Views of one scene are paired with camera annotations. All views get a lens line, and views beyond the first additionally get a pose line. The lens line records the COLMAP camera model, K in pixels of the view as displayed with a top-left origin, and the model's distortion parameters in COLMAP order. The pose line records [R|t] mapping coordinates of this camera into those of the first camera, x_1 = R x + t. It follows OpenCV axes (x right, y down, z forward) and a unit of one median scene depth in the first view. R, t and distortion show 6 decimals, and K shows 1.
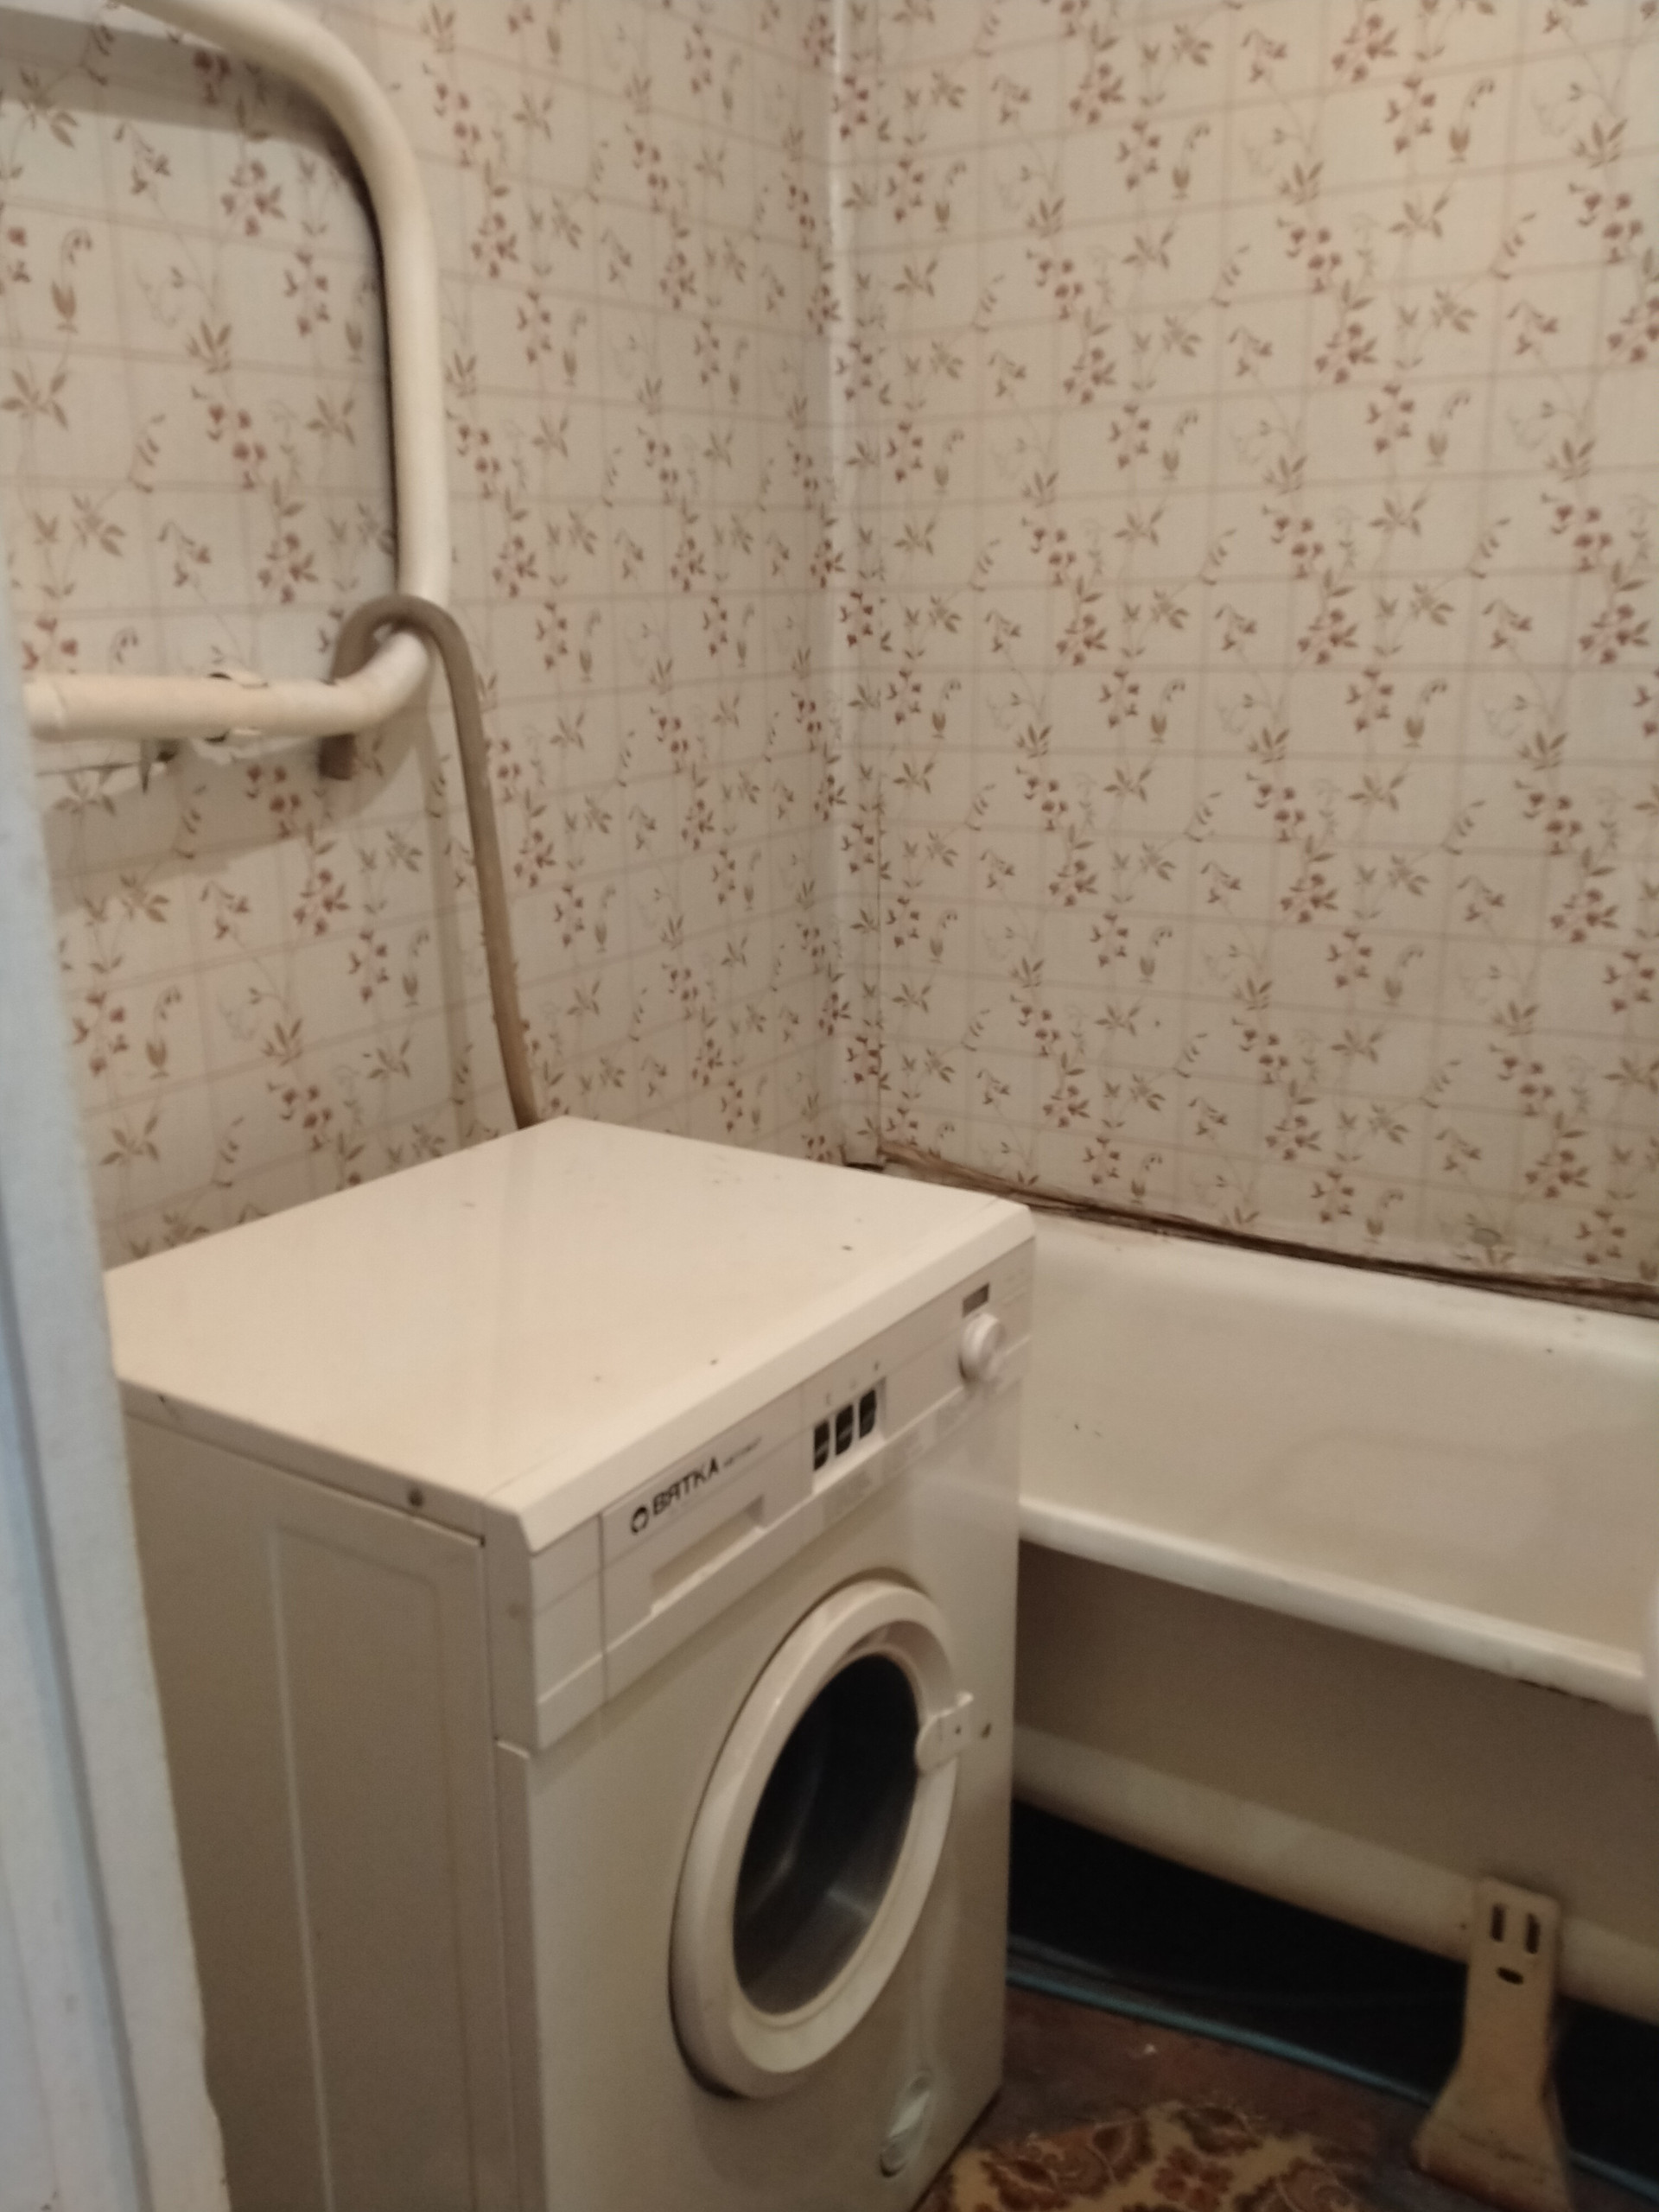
lens RADIAL K [[1736.7, 0, 824.0], [0, 1736.7, 1117.0], [0, 0, 1]] dist [0.015525, -0.041623]
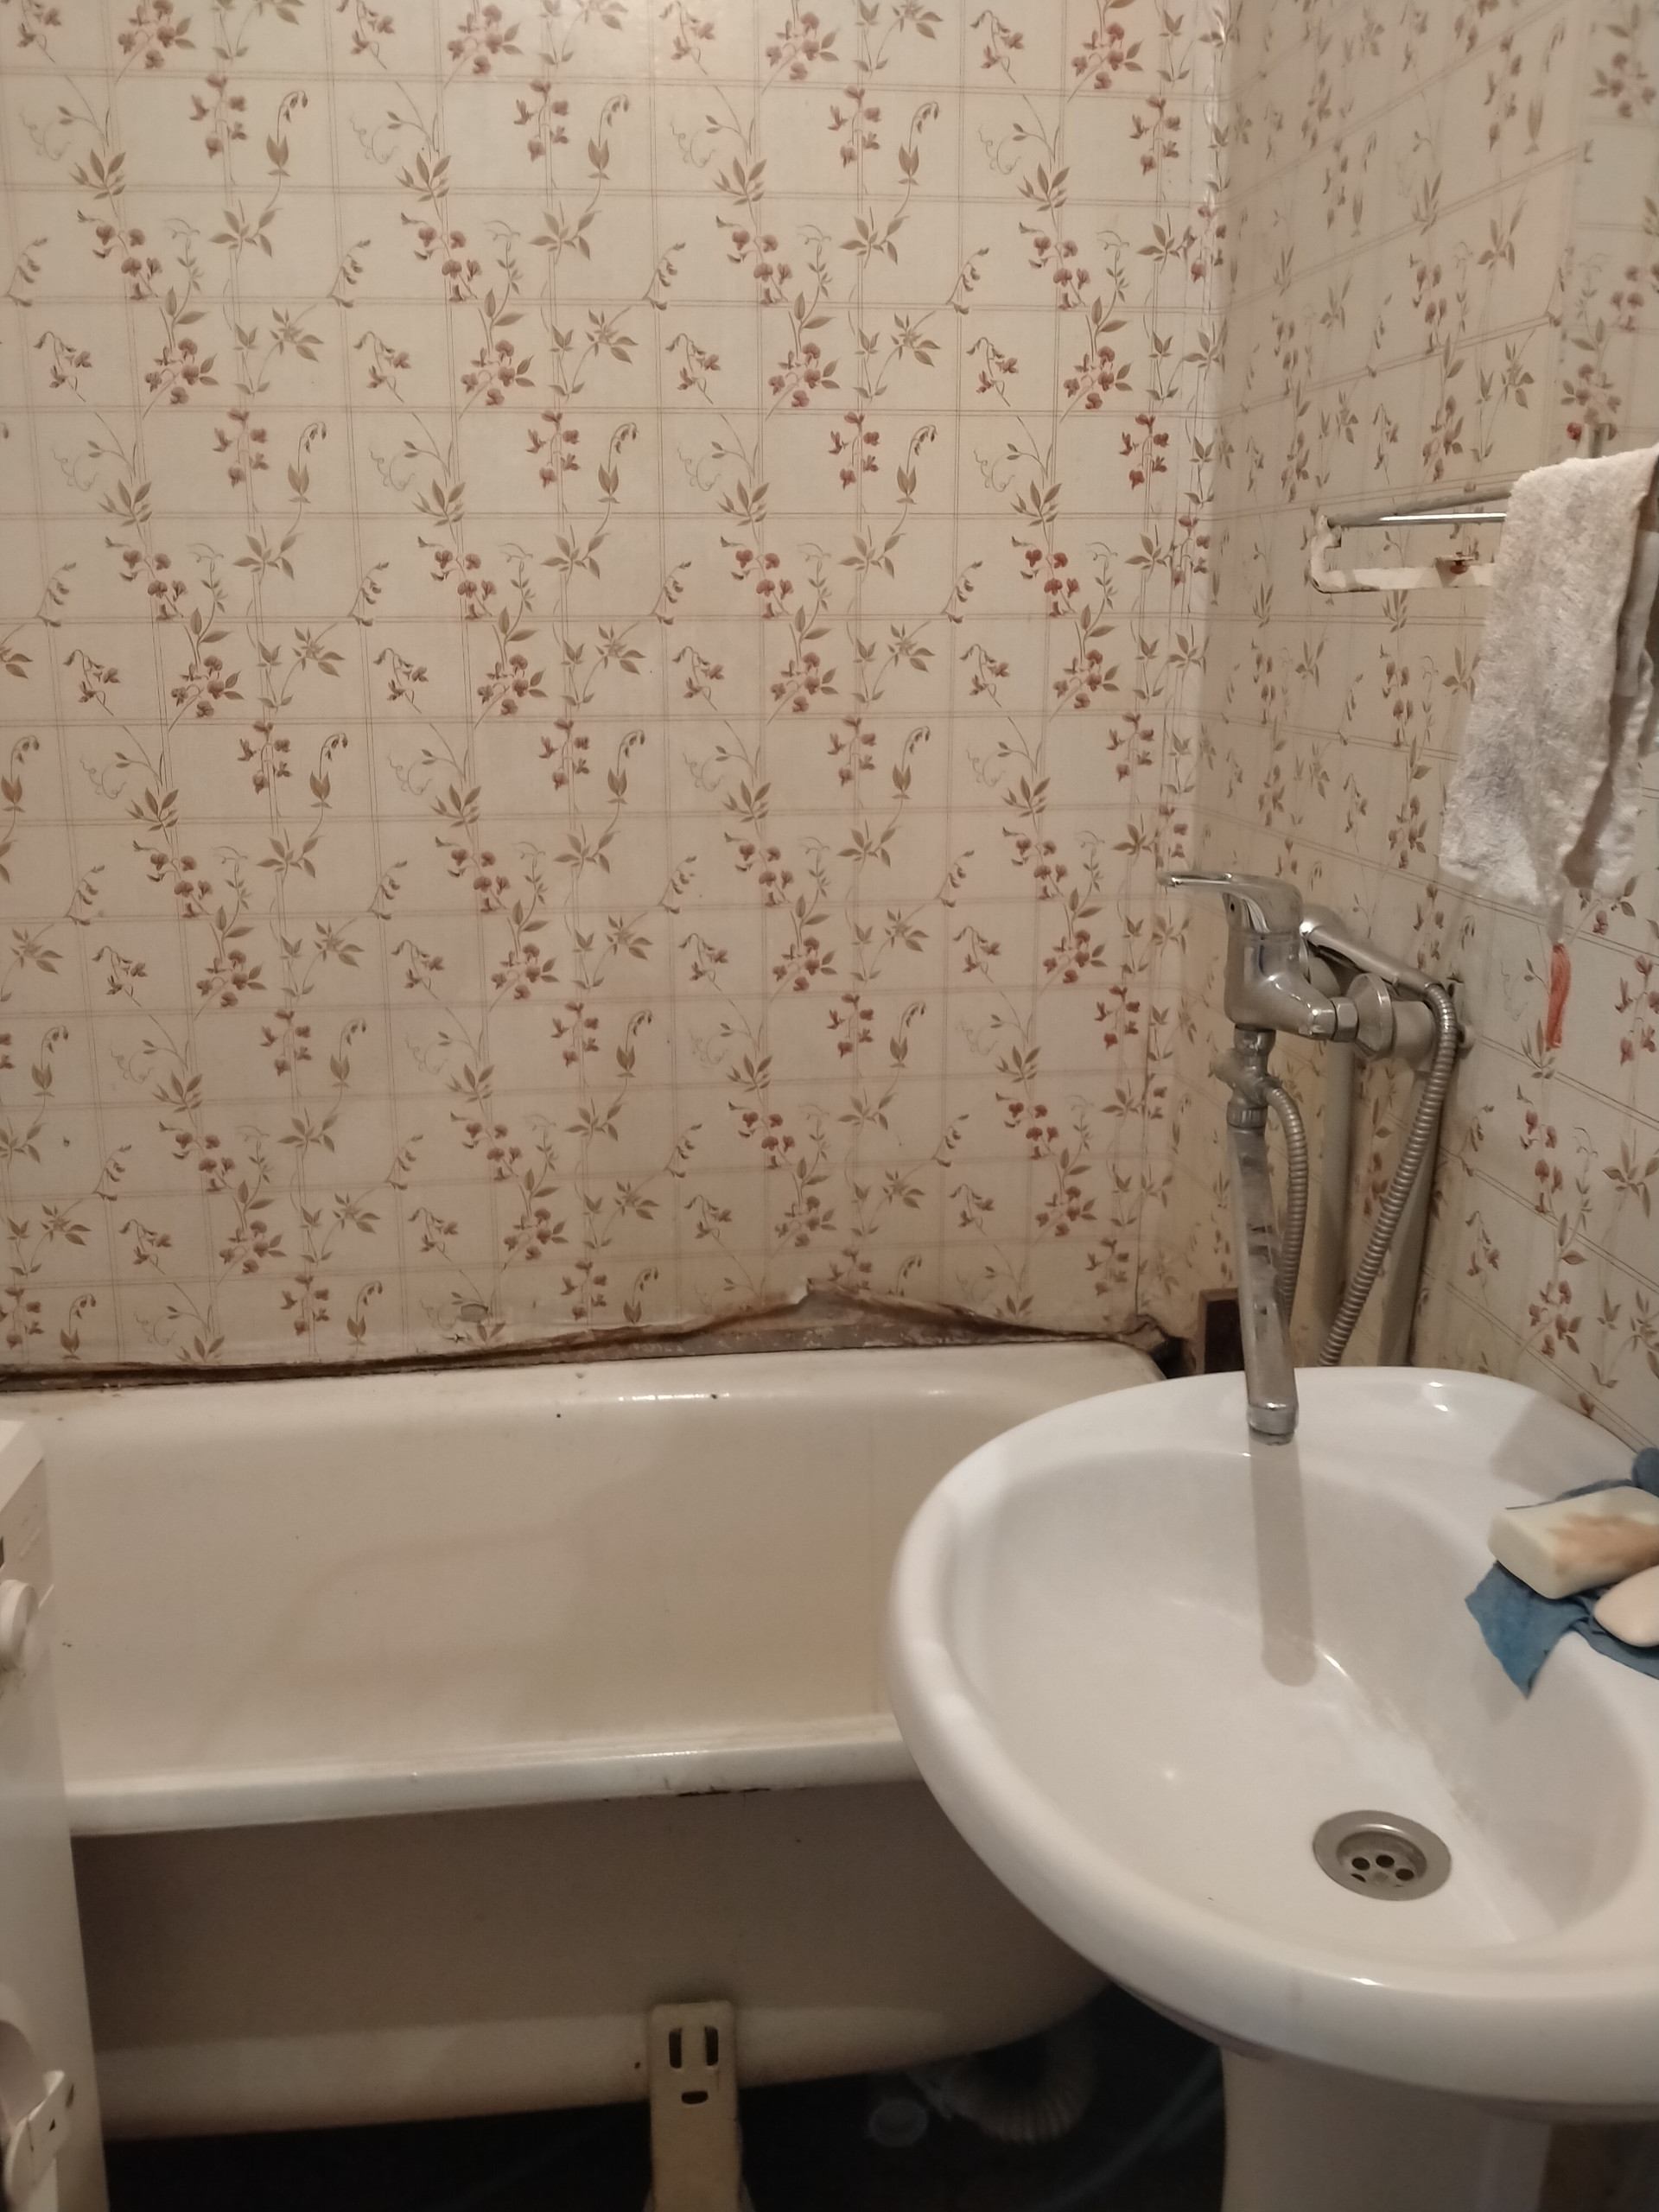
lens RADIAL K [[1886.6, 0, 810.7], [0, 1886.6, 1159.0], [0, 0, 1]] dist [0.087823, -0.162676]
pose [[0.783430, -0.148987, 0.603357, -0.098317], [0.165589, 0.985785, 0.028411, -0.014788], [-0.599013, 0.077652, 0.796965, 0.058012]]
